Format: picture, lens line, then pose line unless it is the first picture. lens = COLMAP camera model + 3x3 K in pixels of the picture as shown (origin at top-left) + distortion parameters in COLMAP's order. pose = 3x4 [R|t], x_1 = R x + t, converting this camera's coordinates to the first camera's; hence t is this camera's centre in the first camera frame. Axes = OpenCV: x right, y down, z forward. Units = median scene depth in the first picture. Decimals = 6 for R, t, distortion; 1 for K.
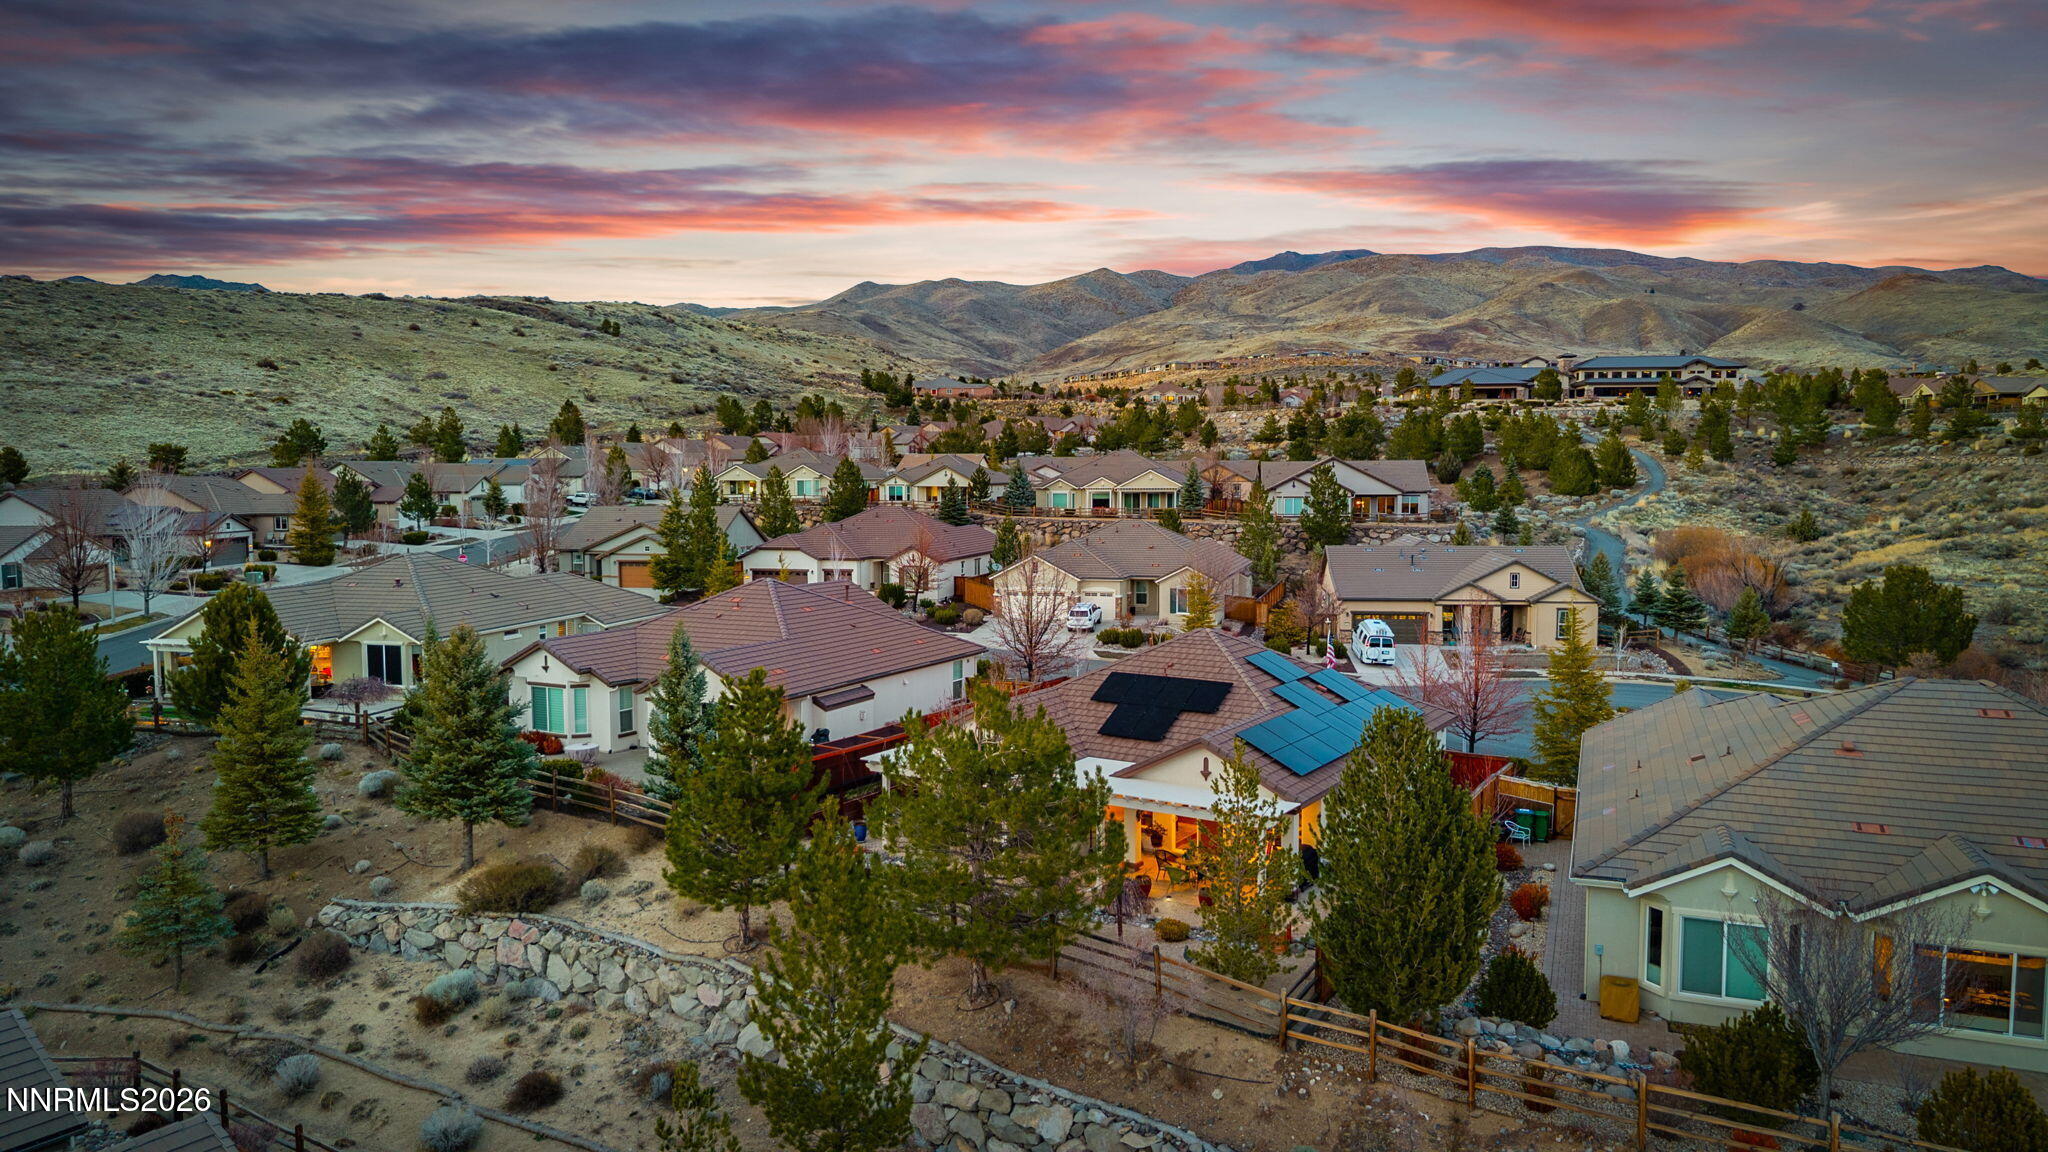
lens RADIAL K [[1371.6, 0, 1031.6], [0, 1371.6, 581.8], [0, 0, 1]] dist [-0.007505, 0.002190]
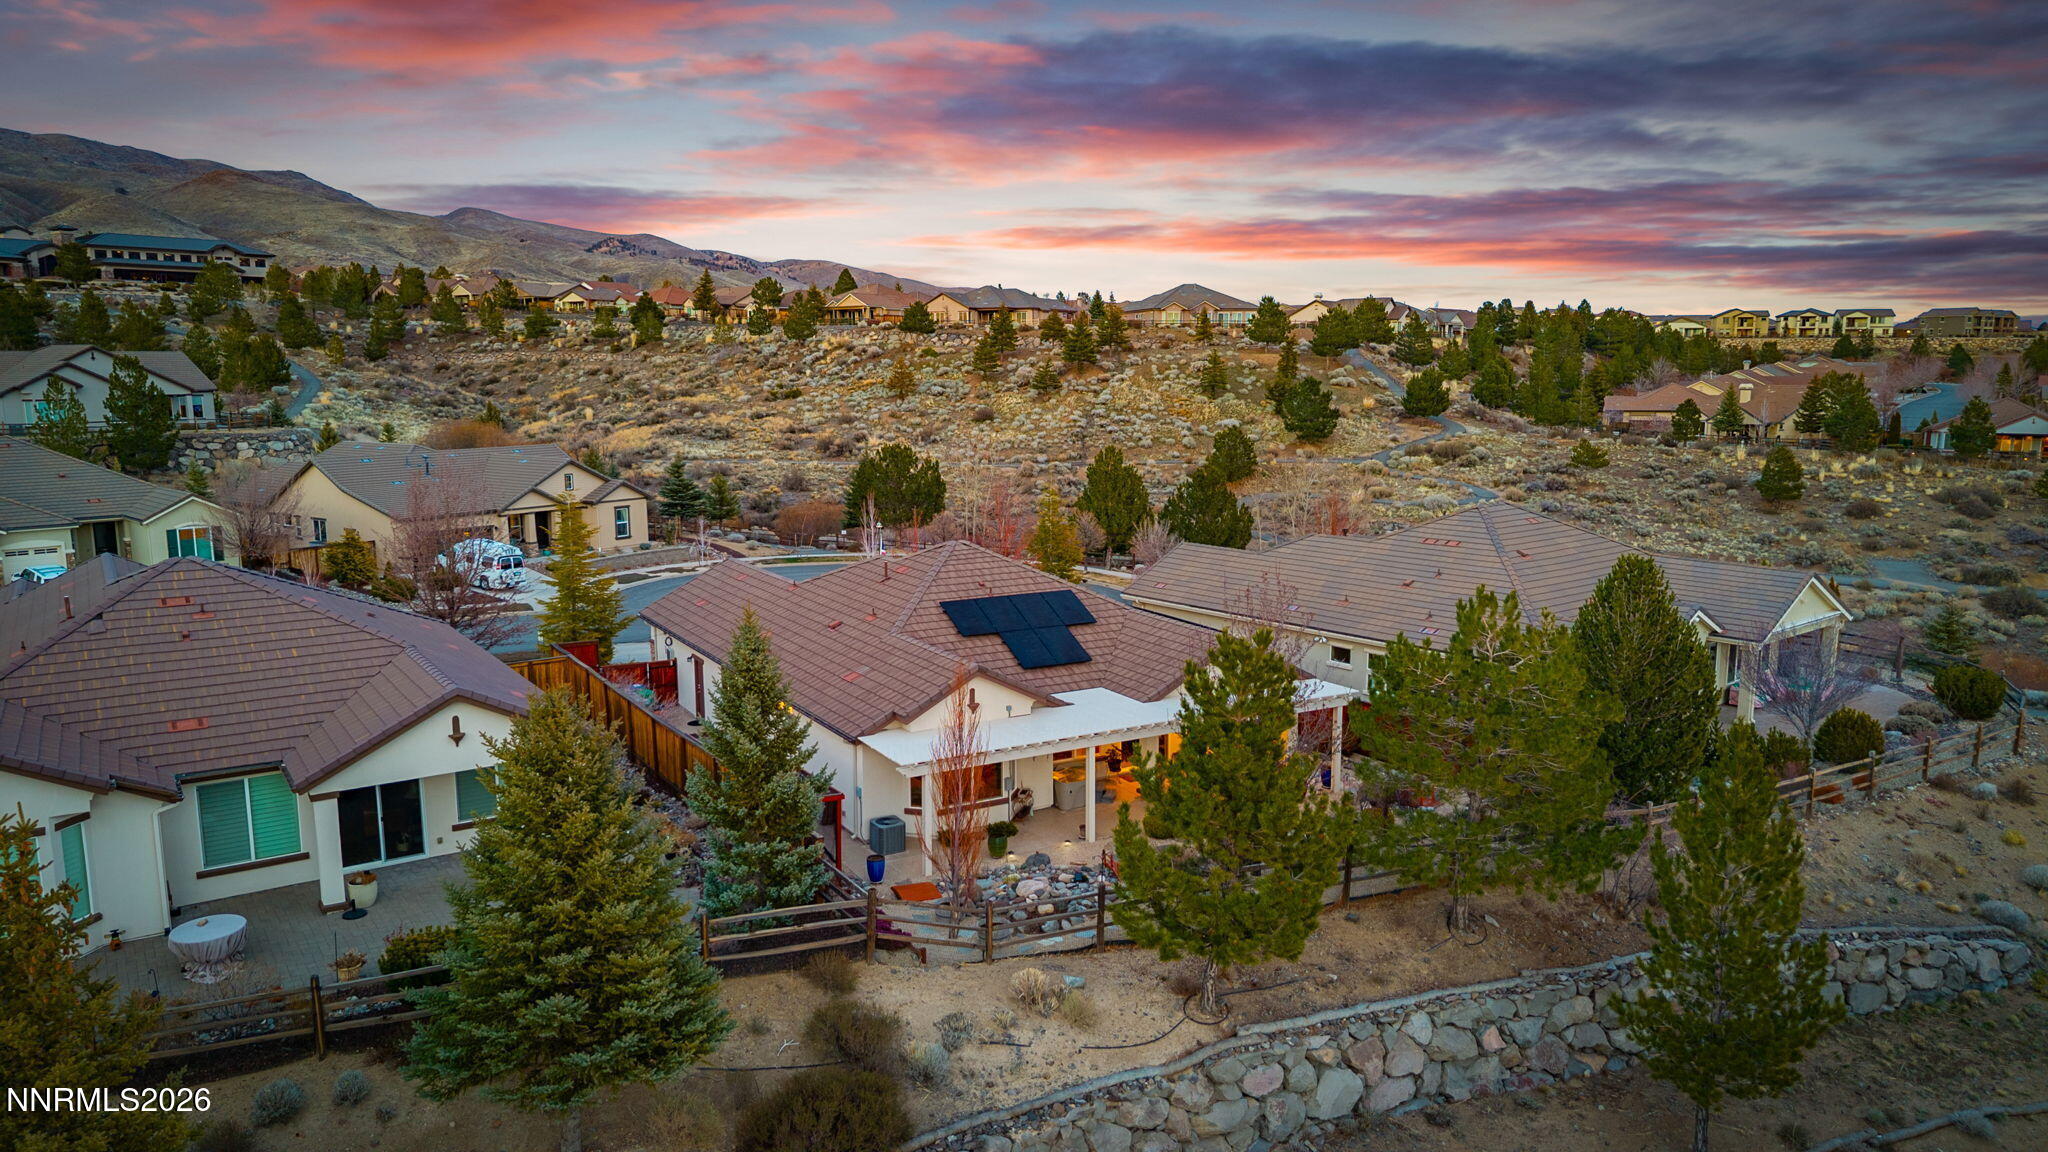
lens RADIAL K [[1371.6, 0, 1031.6], [0, 1371.6, 581.8], [0, 0, 1]] dist [-0.007505, 0.002190]
pose [[0.461019, -0.136494, 0.876830, -0.013259], [0.070691, 0.990608, 0.117038, -0.000818], [-0.884570, 0.008027, 0.466338, 0.011298]]
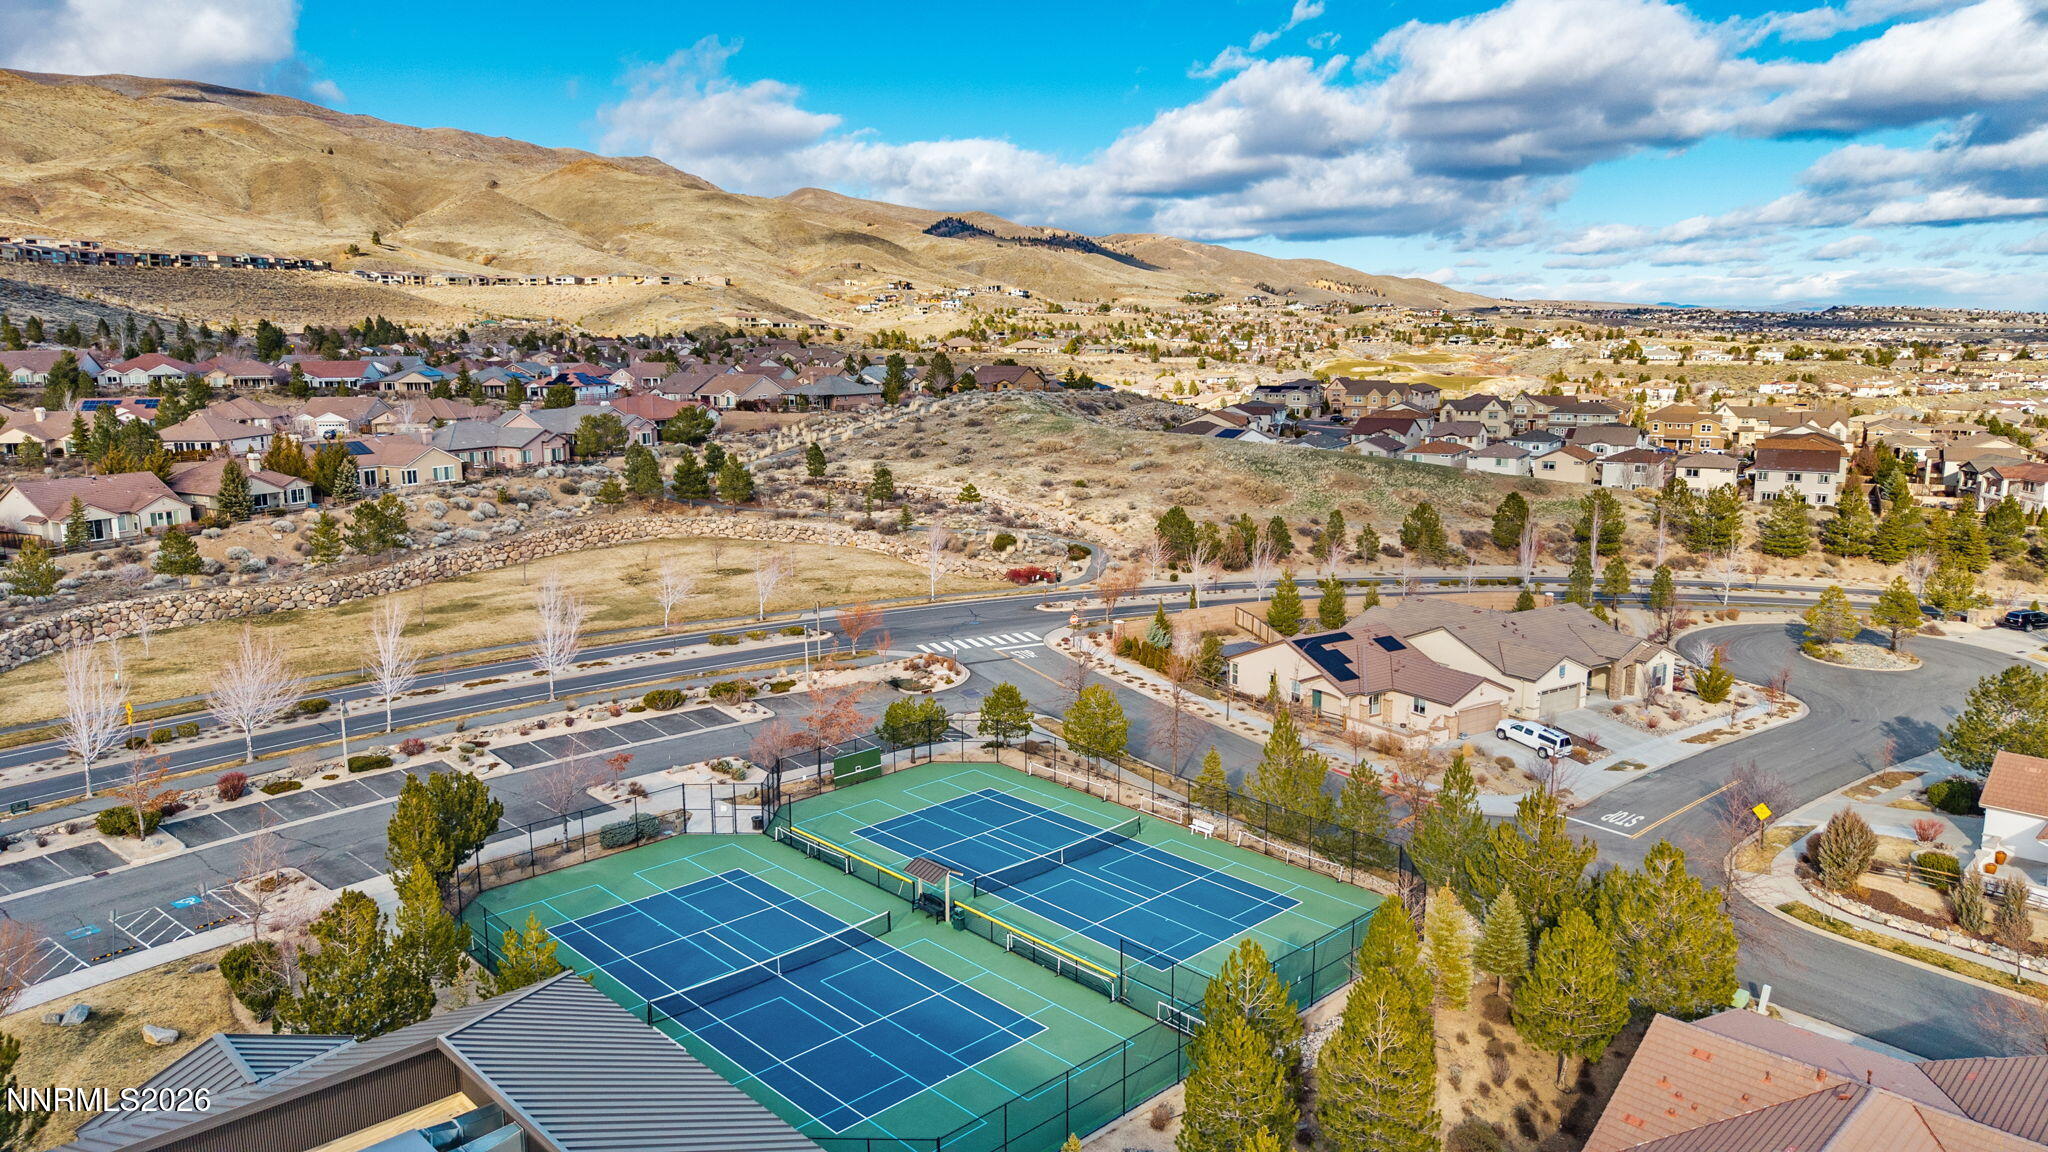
lens RADIAL K [[1371.6, 0, 1031.6], [0, 1371.6, 581.8], [0, 0, 1]] dist [-0.007505, 0.002190]
pose [[0.640655, -0.134649, 0.755930, 0.058554], [0.061070, 0.990320, 0.124643, -0.029452], [-0.765396, -0.033688, 0.642677, 0.121056]]
